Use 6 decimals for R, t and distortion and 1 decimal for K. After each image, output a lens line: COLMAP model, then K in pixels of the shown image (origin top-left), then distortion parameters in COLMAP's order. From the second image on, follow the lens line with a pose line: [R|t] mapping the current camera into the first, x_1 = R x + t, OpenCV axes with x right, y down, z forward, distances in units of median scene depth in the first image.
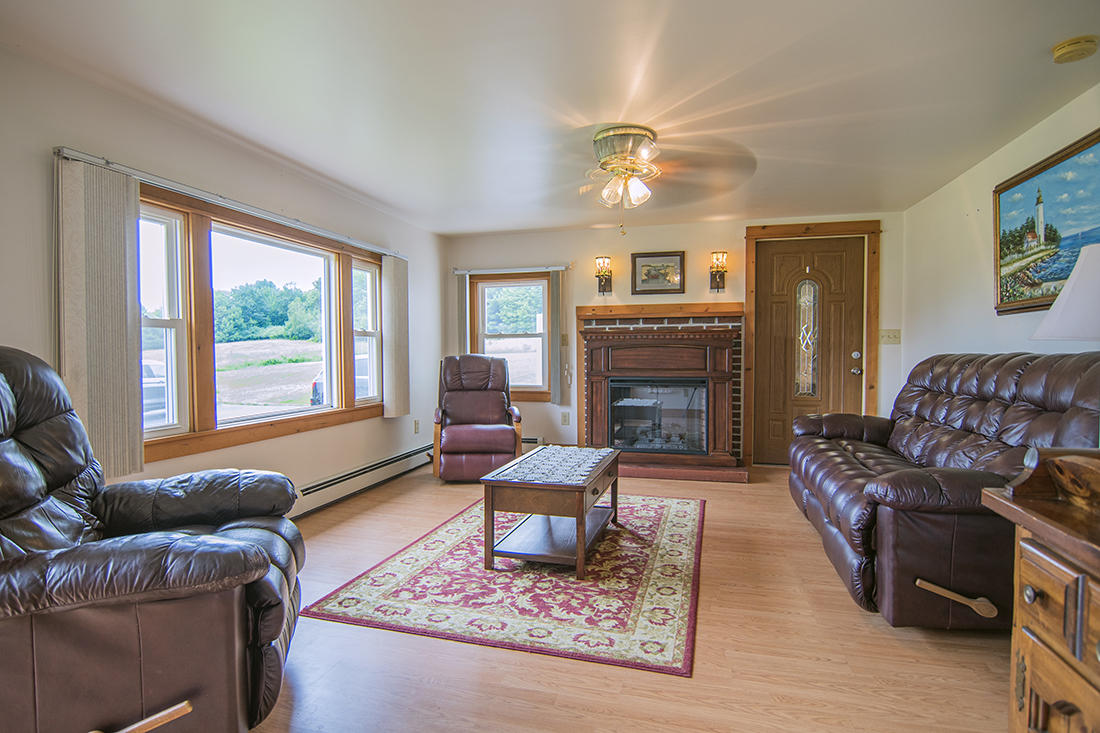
lens RADIAL K [[596.4, 0, 550.0], [0, 596.4, 366.5], [0, 0, 1]] dist [-0.004467, -0.000680]
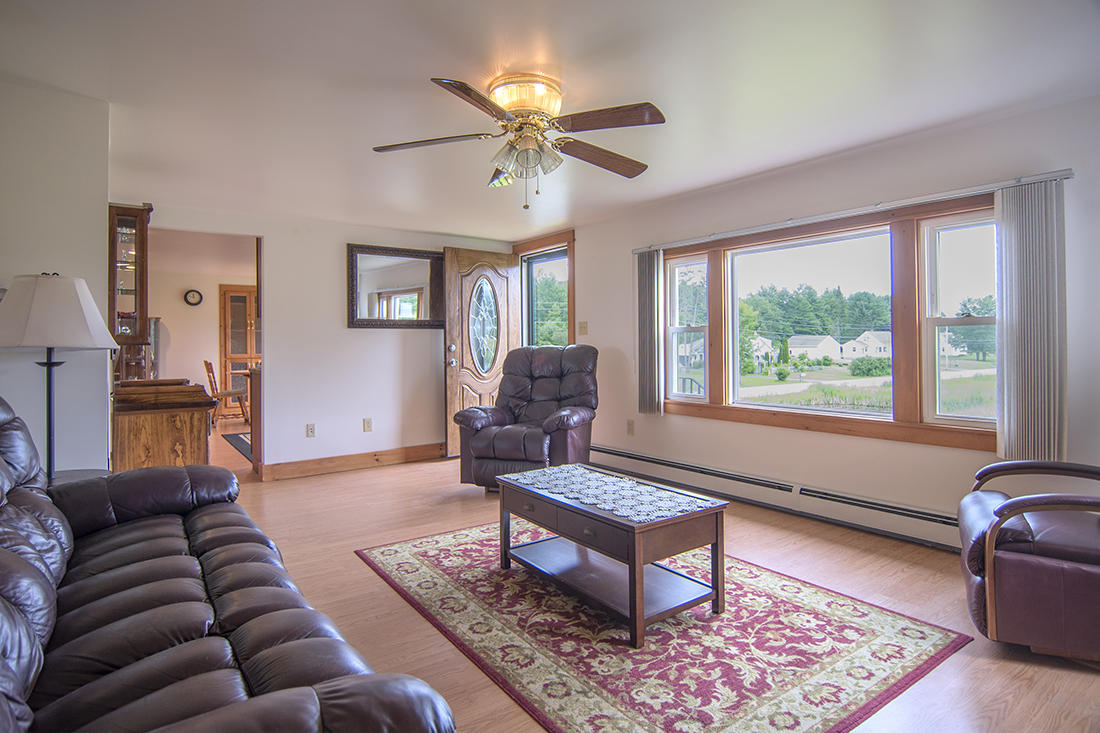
lens RADIAL K [[596.4, 0, 550.0], [0, 596.4, 366.5], [0, 0, 1]] dist [-0.004467, -0.000680]
pose [[-0.635981, 0.036053, -0.770862, 0.766303], [-0.013216, 0.998253, 0.057591, -0.058654], [0.771591, 0.046815, -0.634393, 1.636448]]
